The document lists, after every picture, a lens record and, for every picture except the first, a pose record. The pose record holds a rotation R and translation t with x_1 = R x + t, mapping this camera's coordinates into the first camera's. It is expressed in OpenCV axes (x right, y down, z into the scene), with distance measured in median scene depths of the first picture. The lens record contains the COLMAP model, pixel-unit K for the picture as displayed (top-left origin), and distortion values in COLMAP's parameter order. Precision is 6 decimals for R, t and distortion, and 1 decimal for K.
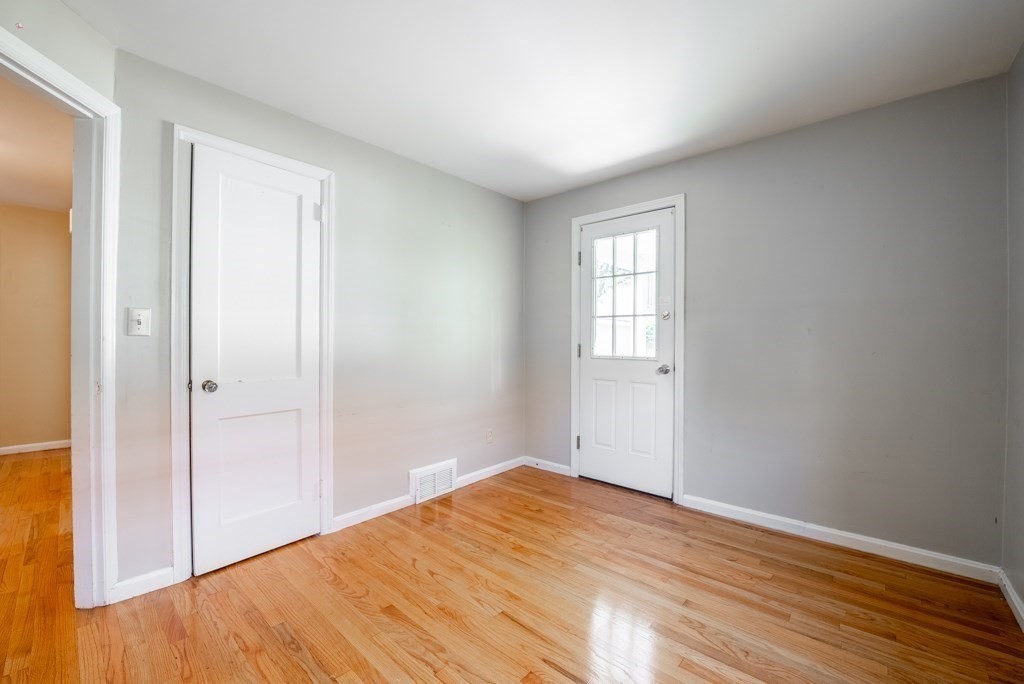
lens RADIAL K [[416.8, 0, 512.8], [0, 416.8, 343.3], [0, 0, 1]] dist [-0.025116, 0.001037]
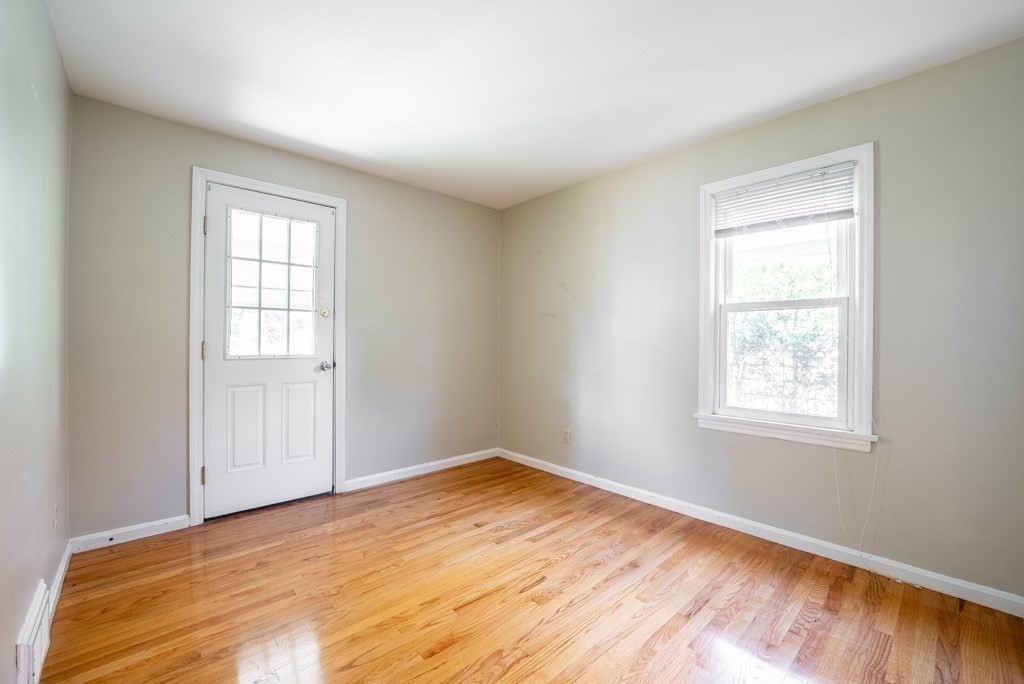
lens RADIAL K [[416.8, 0, 512.8], [0, 416.8, 343.3], [0, 0, 1]] dist [-0.025116, 0.001037]
pose [[0.106046, -0.011249, 0.994298, -0.626004], [-0.000555, 0.999935, 0.011372, -0.004879], [-0.994361, -0.001757, 0.106033, 0.471768]]
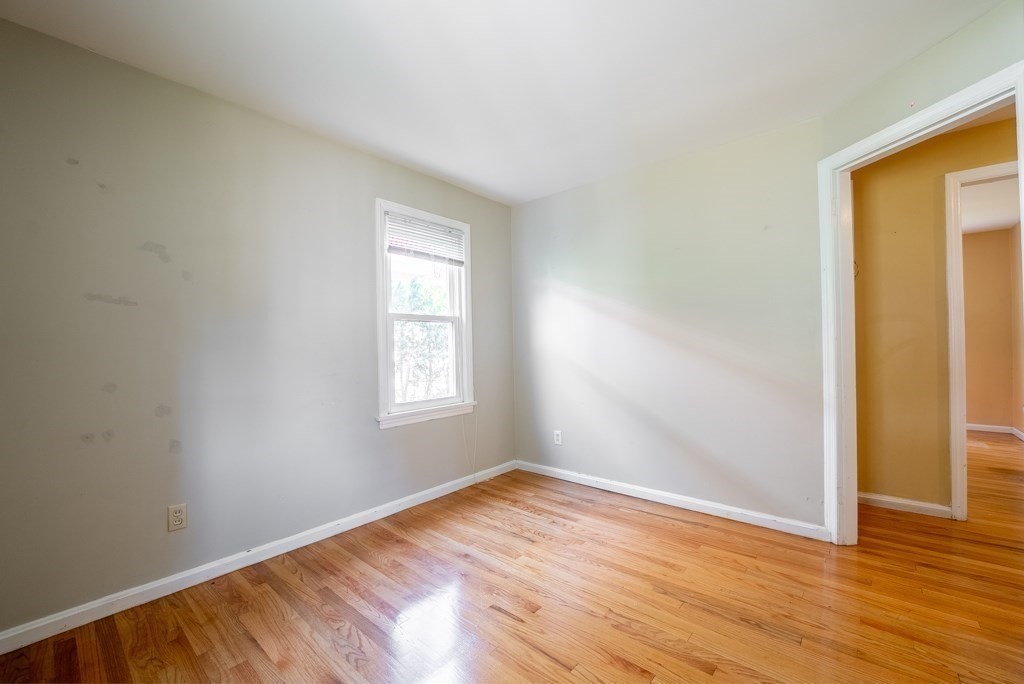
lens RADIAL K [[416.8, 0, 512.8], [0, 416.8, 343.3], [0, 0, 1]] dist [-0.025116, 0.001037]
pose [[-0.999868, 0.007920, -0.014189, 0.060674], [0.007907, 0.999968, 0.000941, -0.005506], [0.014196, 0.000829, -0.999899, 1.142164]]
